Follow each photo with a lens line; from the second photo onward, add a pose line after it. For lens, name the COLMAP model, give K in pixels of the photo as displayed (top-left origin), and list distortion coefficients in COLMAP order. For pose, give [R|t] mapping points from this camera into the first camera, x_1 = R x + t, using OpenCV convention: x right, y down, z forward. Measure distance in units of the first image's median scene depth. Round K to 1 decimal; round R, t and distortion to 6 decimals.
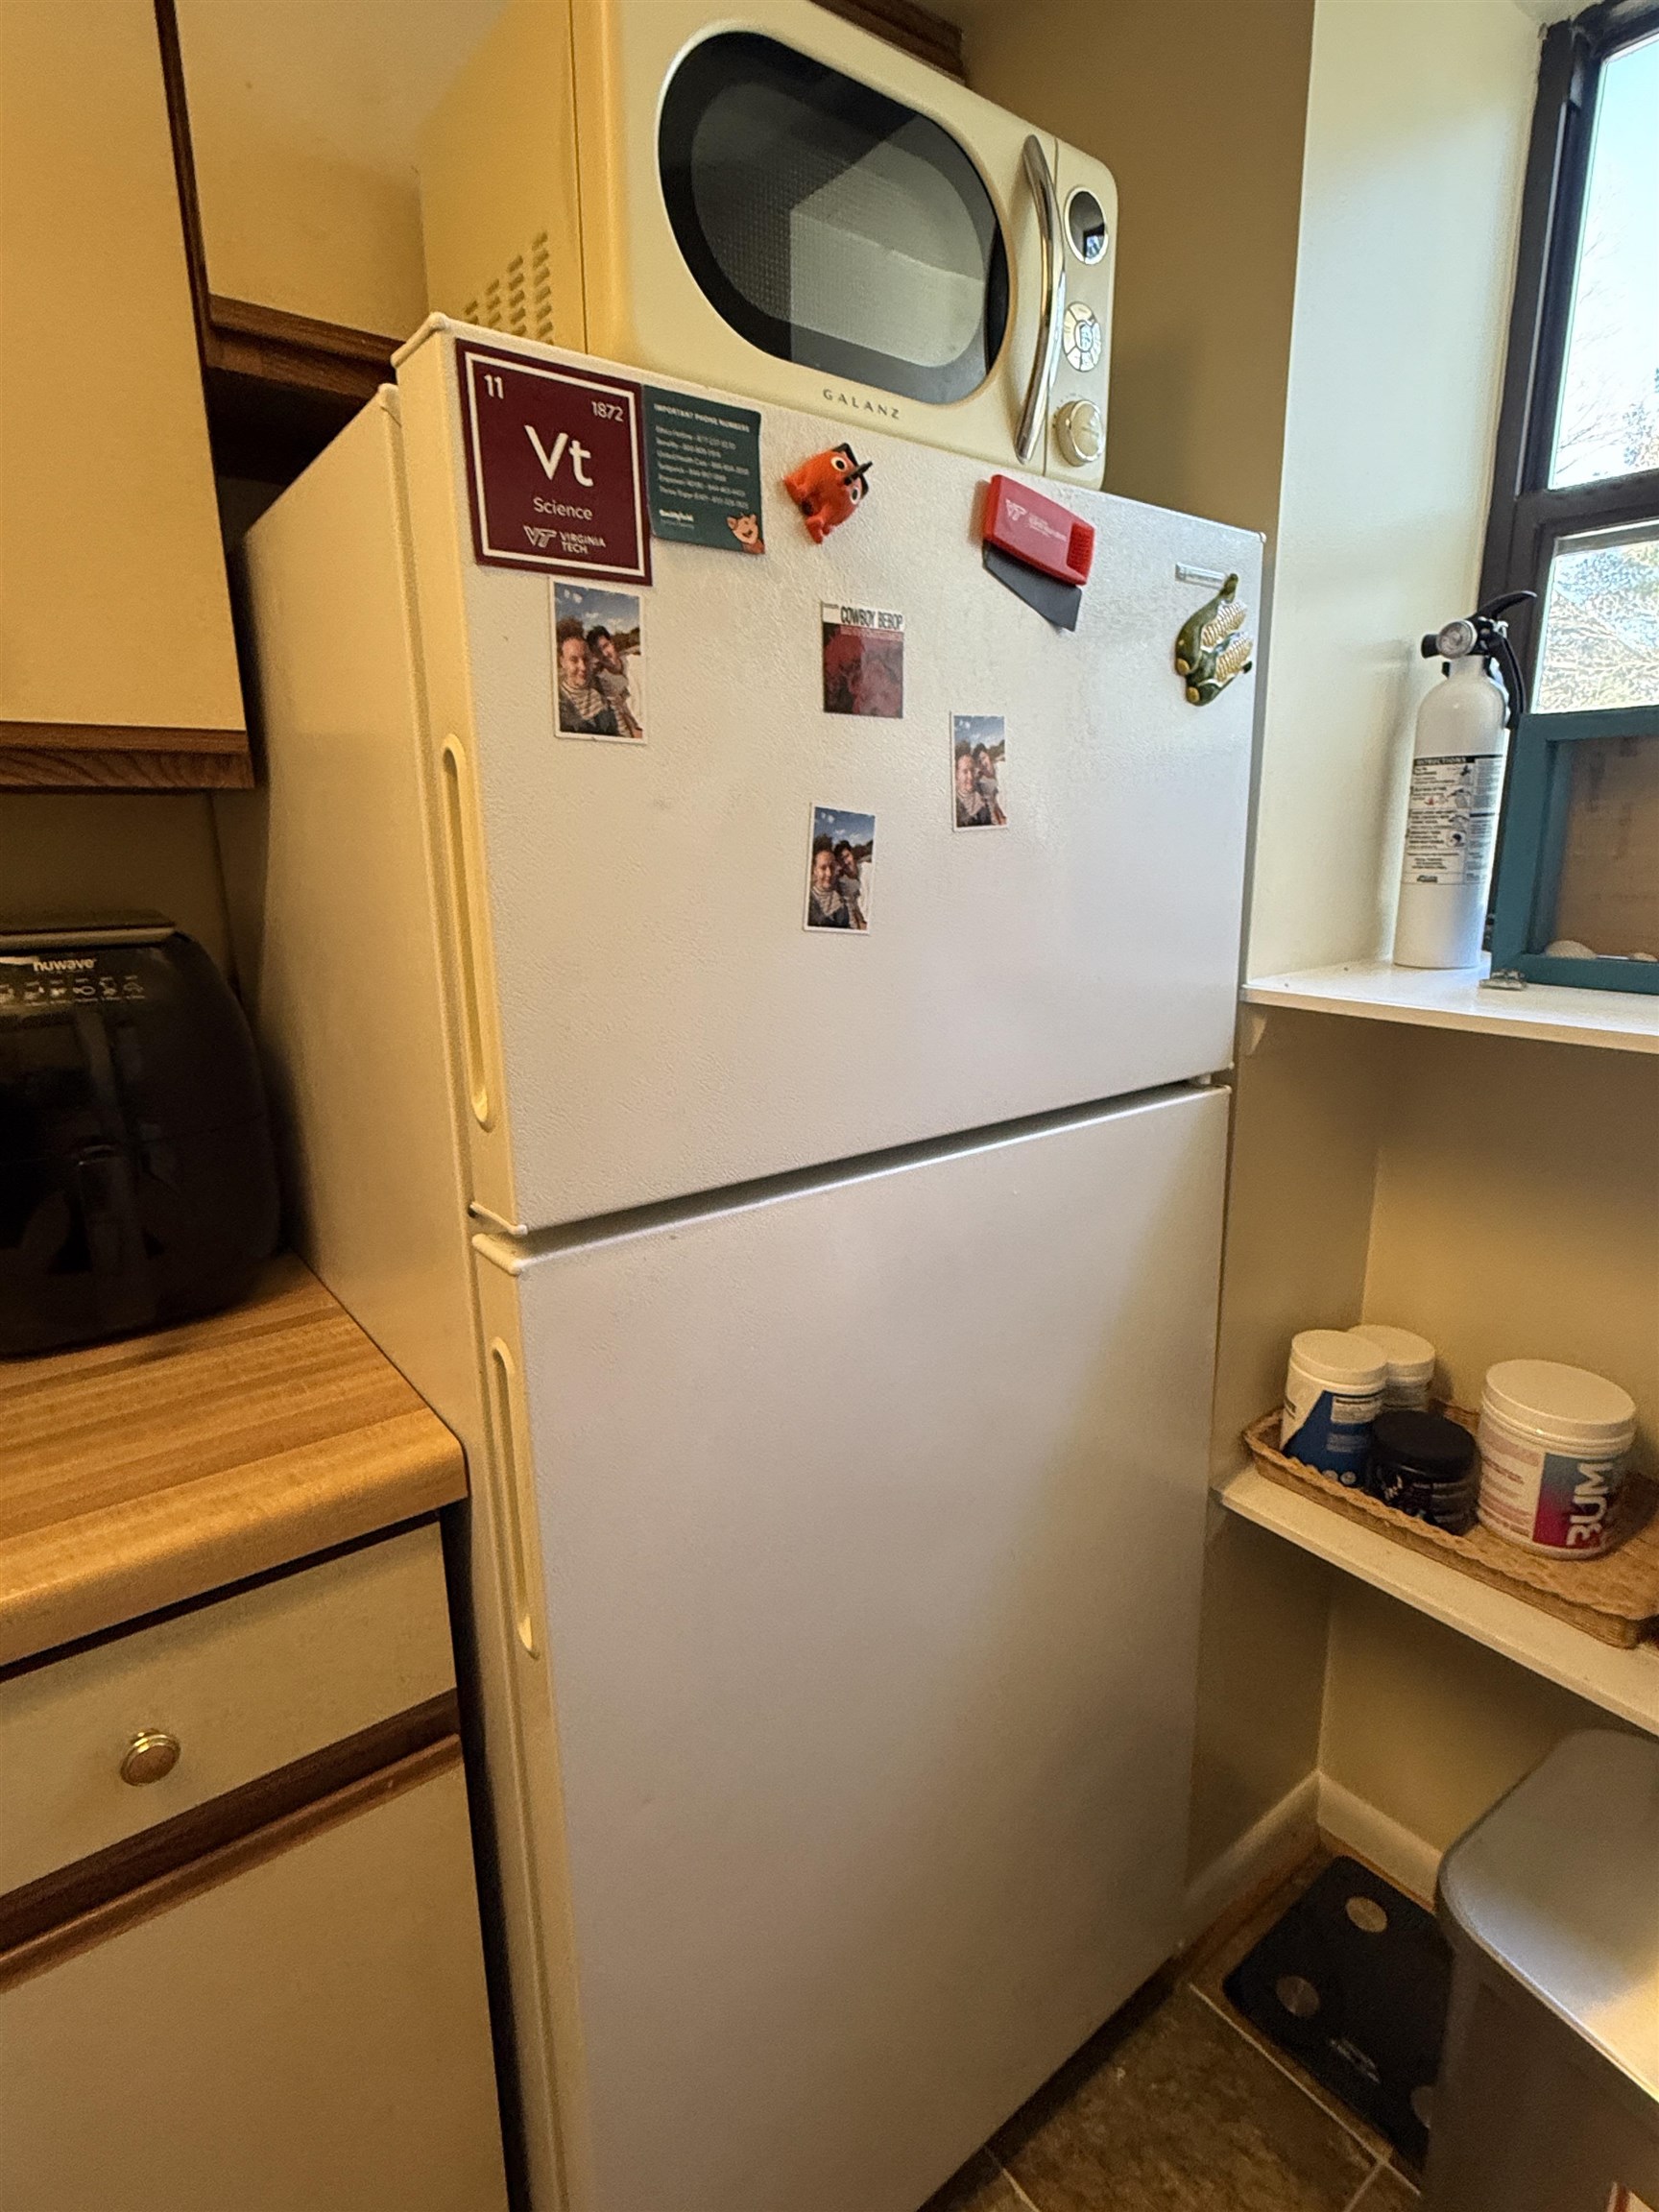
lens RADIAL K [[1128.2, 0, 829.5], [0, 1128.2, 1106.0], [0, 0, 1]] dist [0.002551, 0.000408]
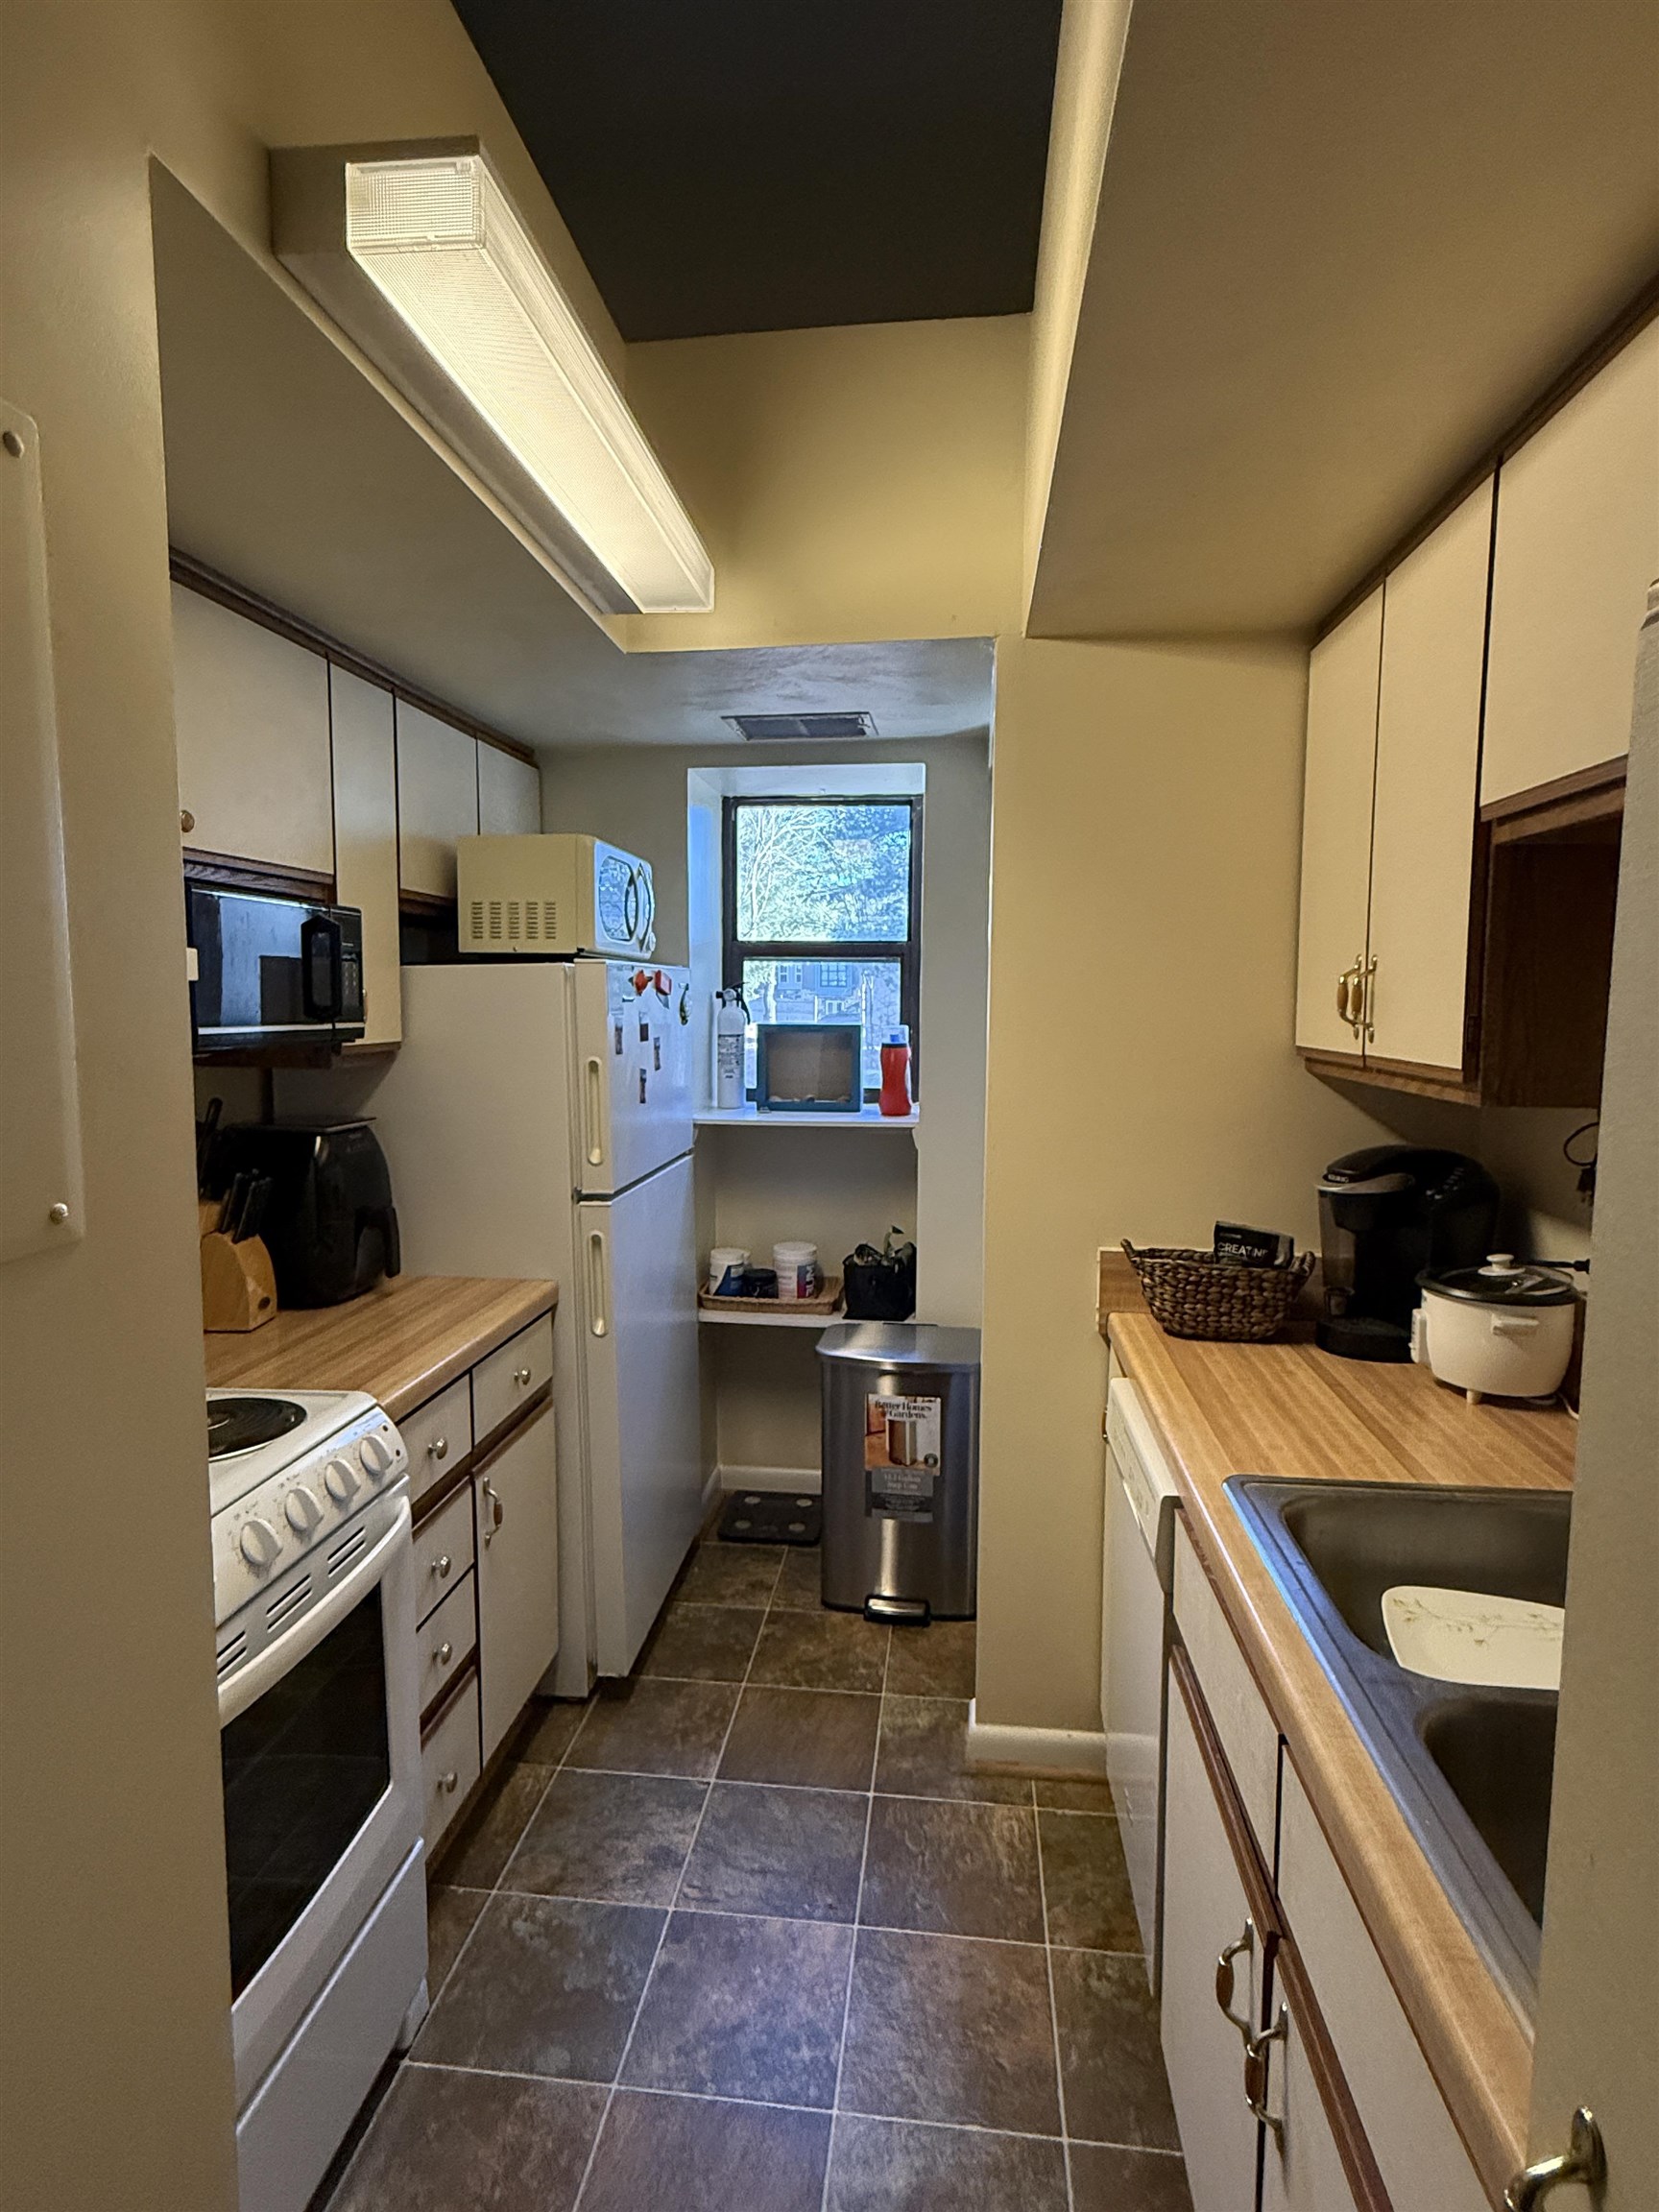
lens RADIAL K [[1129.7, 0, 827.4], [0, 1129.7, 1103.2], [0, 0, 1]] dist [0.002633, 0.000781]
pose [[0.699168, -0.050412, 0.713178, -1.369343], [0.153380, 0.984862, -0.080750, 0.133029], [-0.698311, 0.165845, 0.696317, -1.164432]]
